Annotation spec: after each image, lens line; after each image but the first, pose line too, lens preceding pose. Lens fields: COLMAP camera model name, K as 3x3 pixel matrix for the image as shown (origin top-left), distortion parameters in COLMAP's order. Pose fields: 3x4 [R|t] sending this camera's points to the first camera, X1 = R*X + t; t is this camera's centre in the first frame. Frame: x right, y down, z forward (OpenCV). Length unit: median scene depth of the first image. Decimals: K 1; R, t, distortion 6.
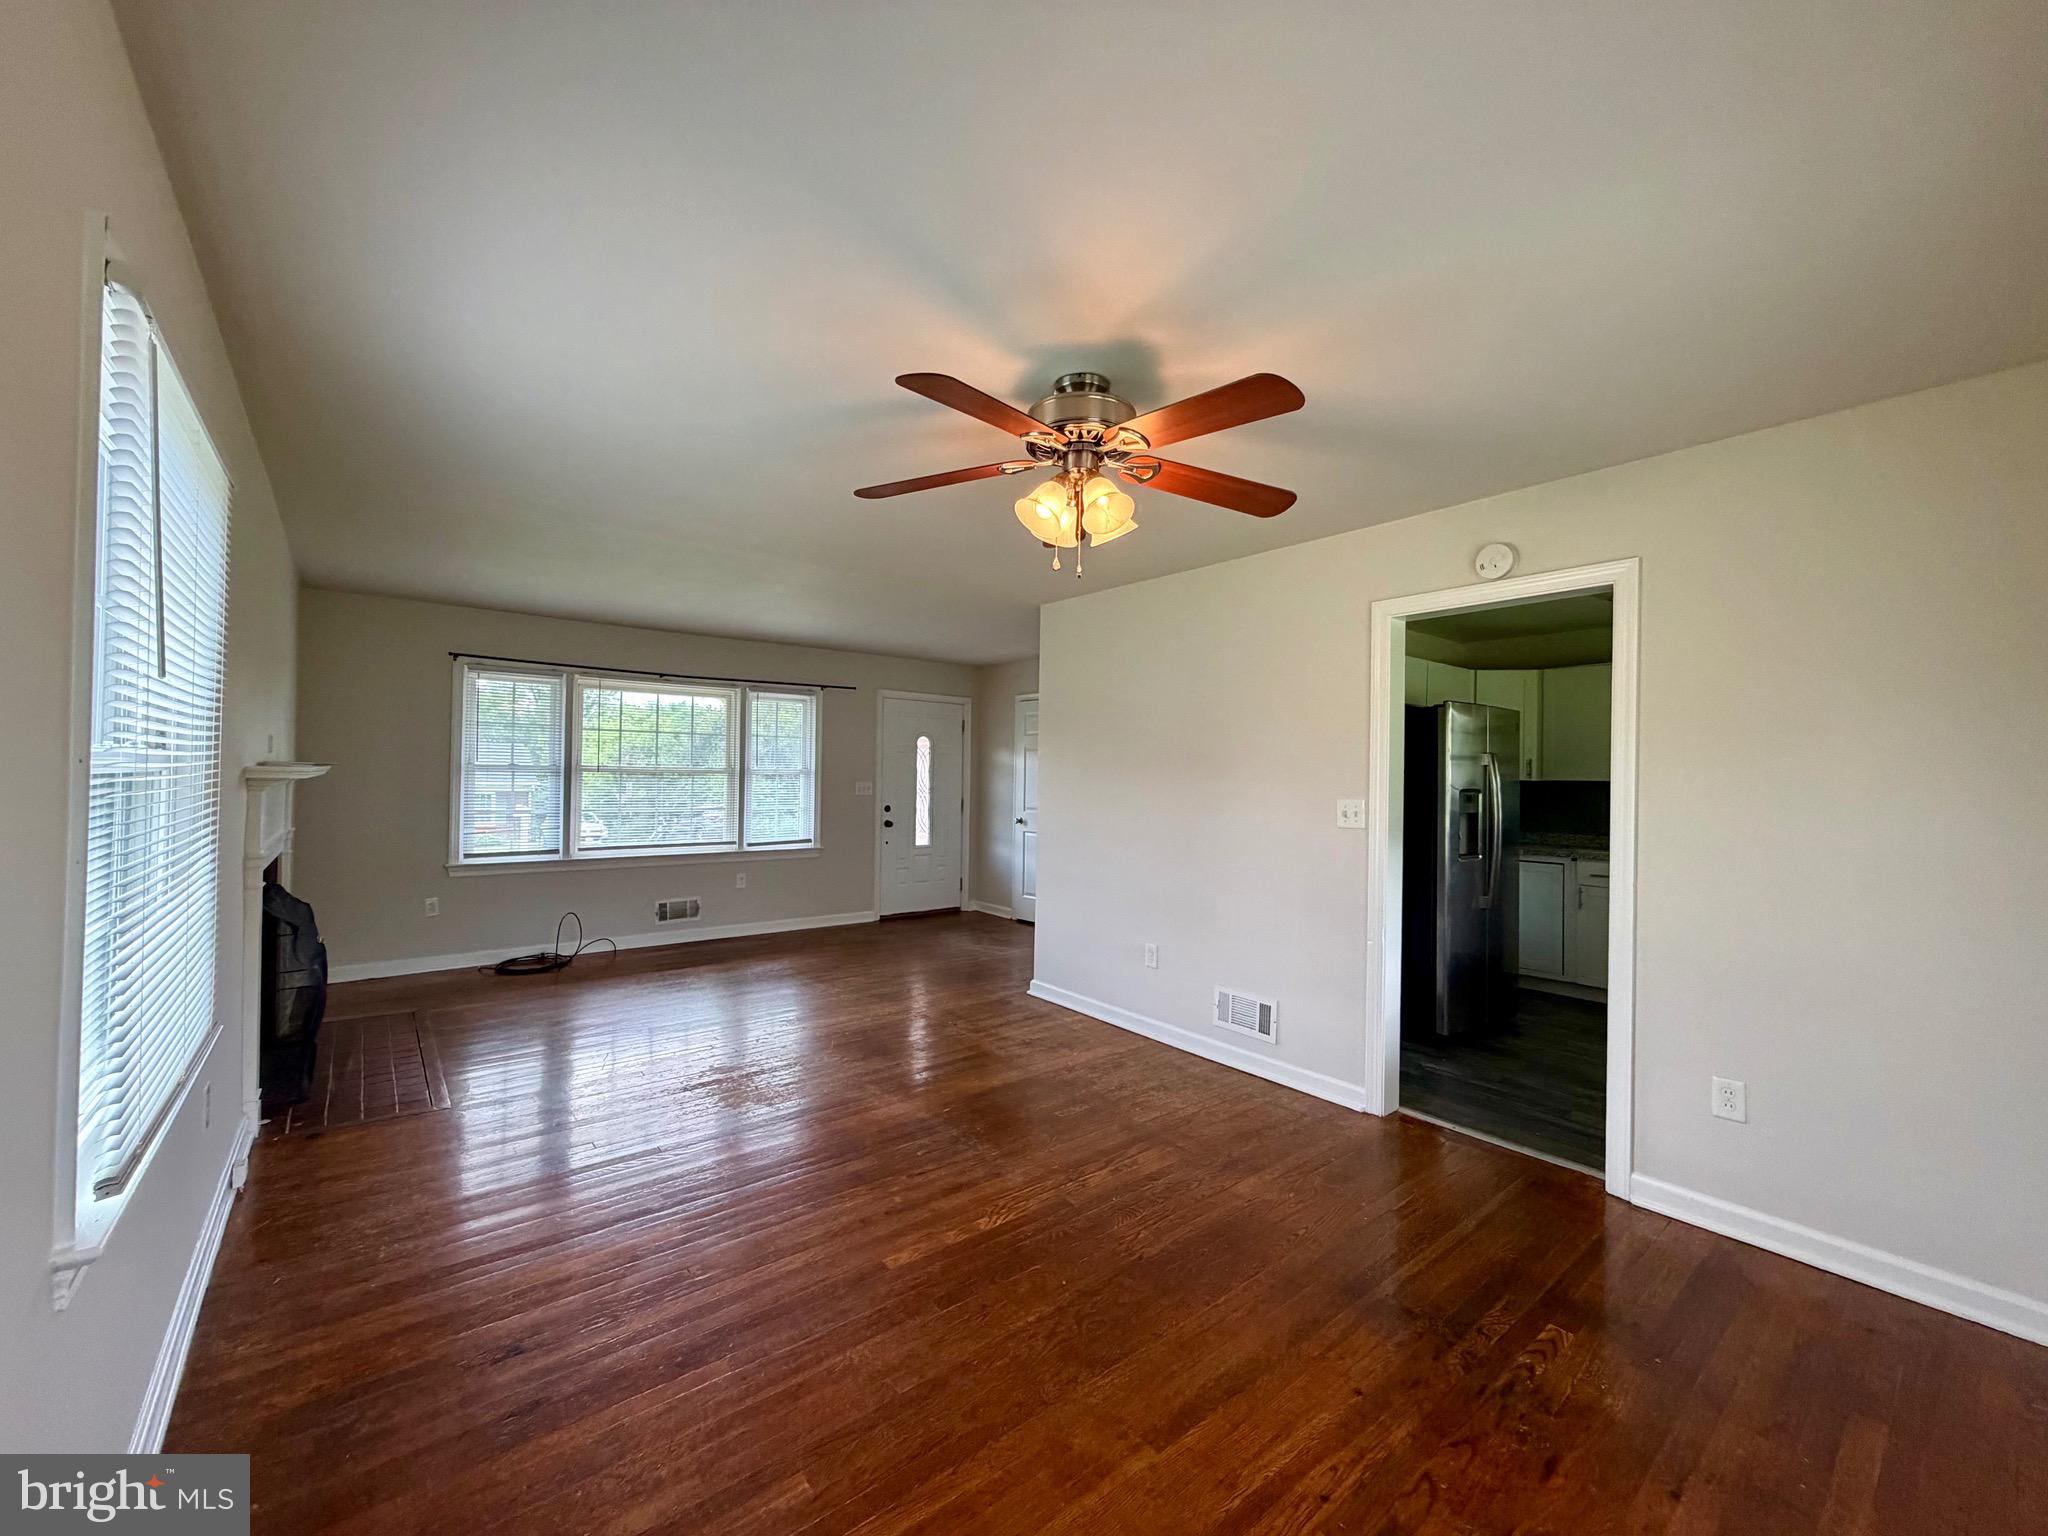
lens RADIAL K [[811.9, 0, 1017.4], [0, 811.9, 769.8], [0, 0, 1]] dist [-0.001491, -0.000337]
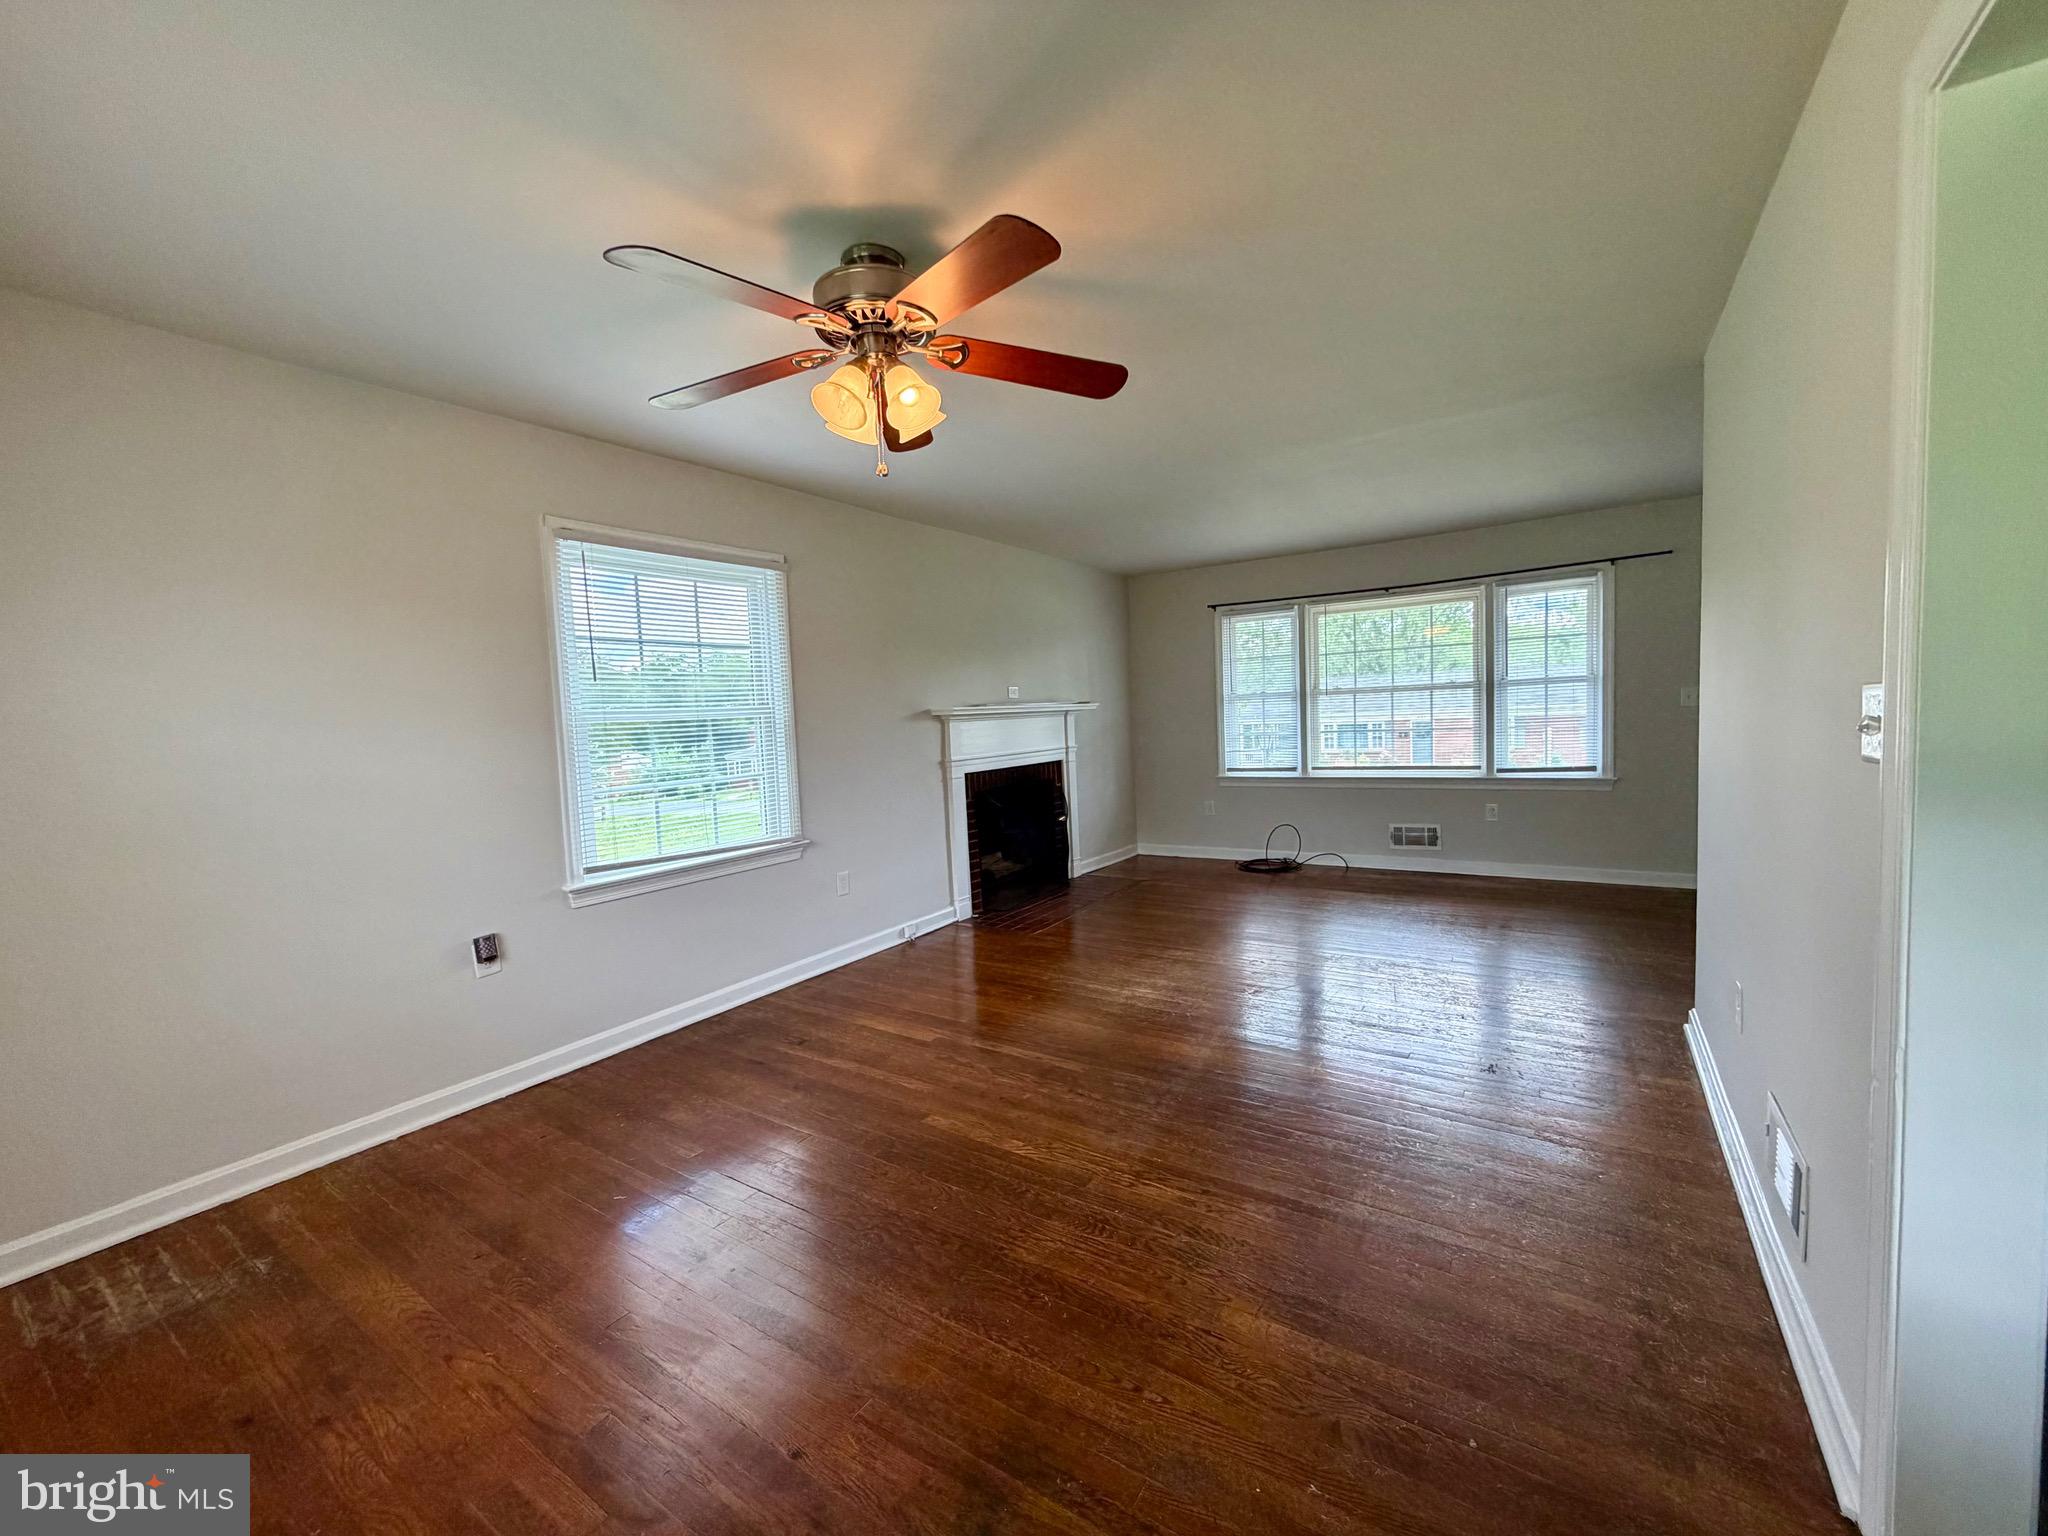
lens RADIAL K [[811.9, 0, 1017.4], [0, 811.9, 769.8], [0, 0, 1]] dist [-0.001491, -0.000337]
pose [[0.294573, 0.035954, -0.954952, 0.372021], [0.055880, 0.996934, 0.054772, 0.019544], [0.953994, -0.069497, 0.291661, 0.310953]]
